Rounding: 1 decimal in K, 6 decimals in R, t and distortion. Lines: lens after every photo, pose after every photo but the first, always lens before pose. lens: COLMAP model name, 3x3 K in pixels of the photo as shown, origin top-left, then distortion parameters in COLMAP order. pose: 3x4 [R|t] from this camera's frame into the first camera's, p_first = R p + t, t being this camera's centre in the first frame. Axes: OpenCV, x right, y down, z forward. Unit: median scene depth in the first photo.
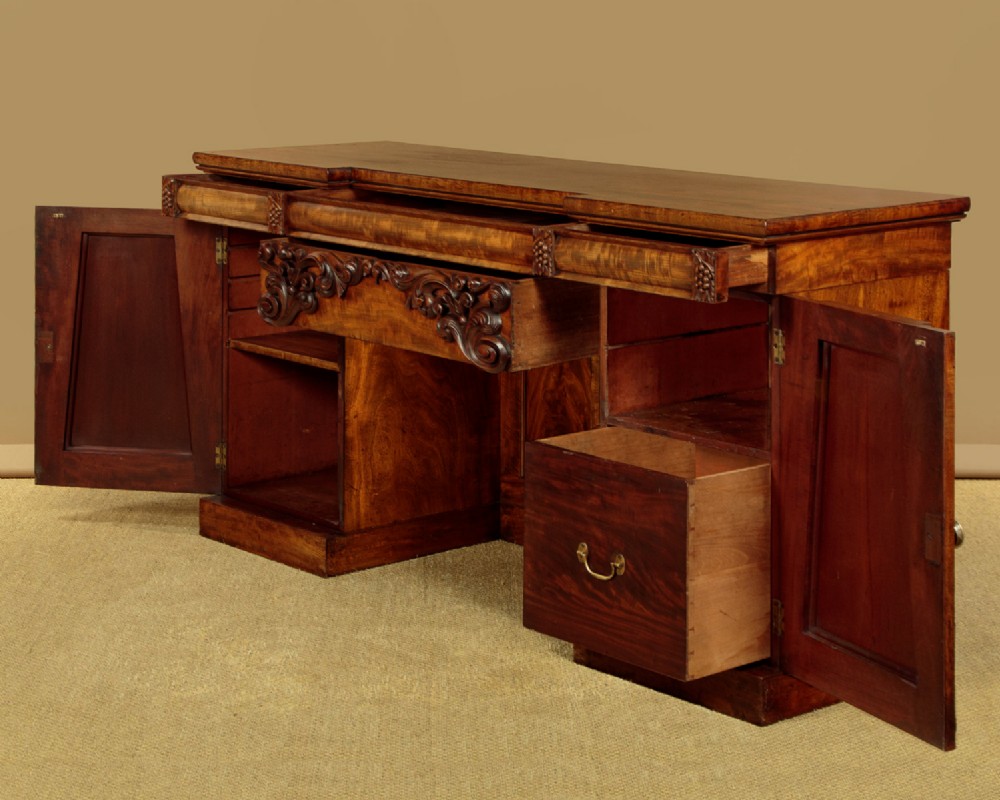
lens RADIAL K [[2344.9, 0, 497.9], [0, 2344.9, 198.9], [0, 0, 1]] dist [0.017069, 0.150918]
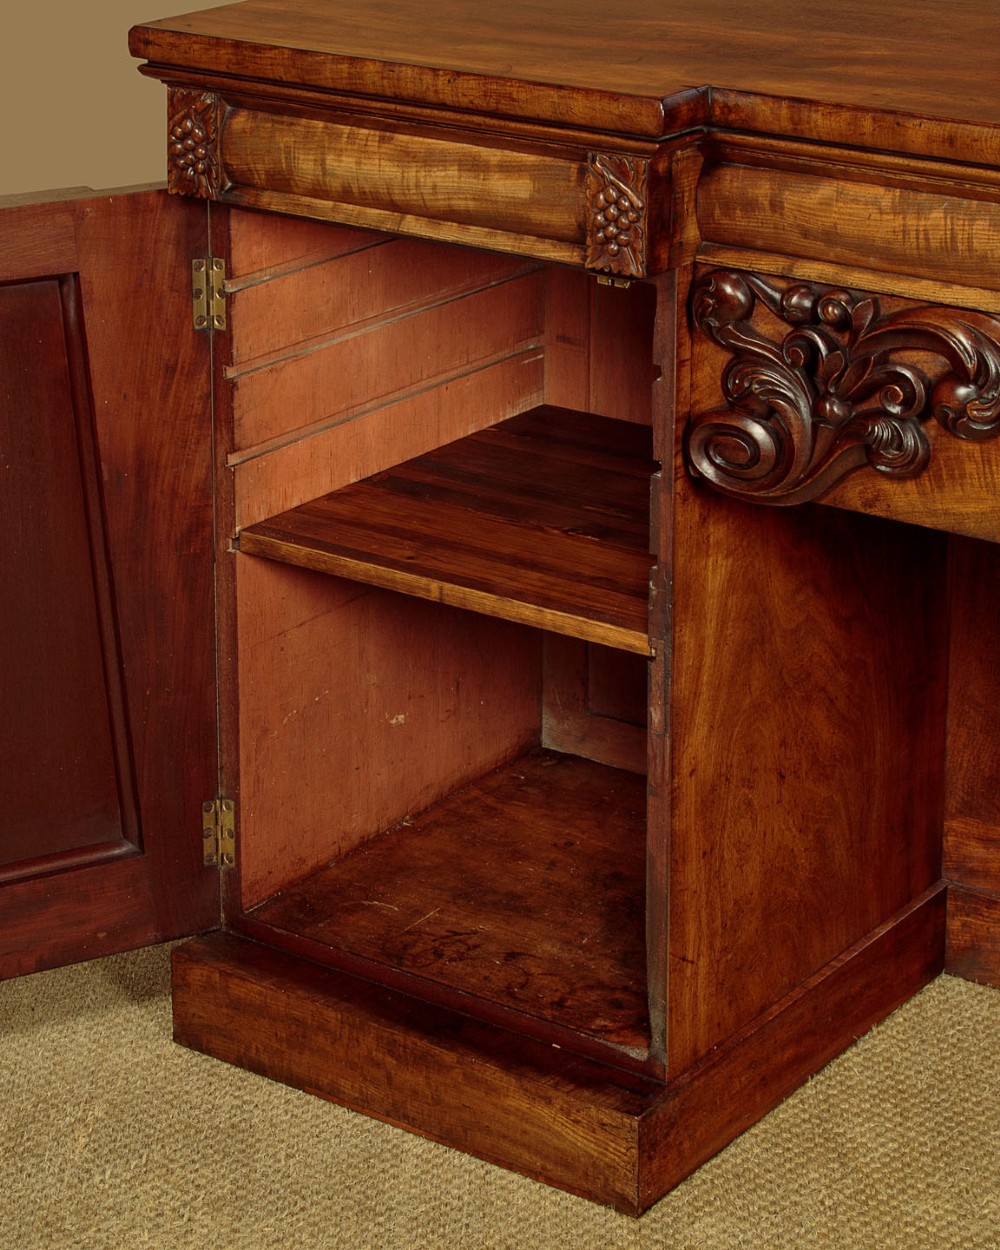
lens RADIAL K [[3318.7, 0, 498.5], [0, 3318.7, 417.7], [0, 0, 1]] dist [0.016107, 0.111909]
pose [[0.977109, -0.070545, 0.200703, -0.183446], [0.030649, 0.980256, 0.195341, -0.058253], [-0.210521, -0.184718, 0.959979, 0.522638]]
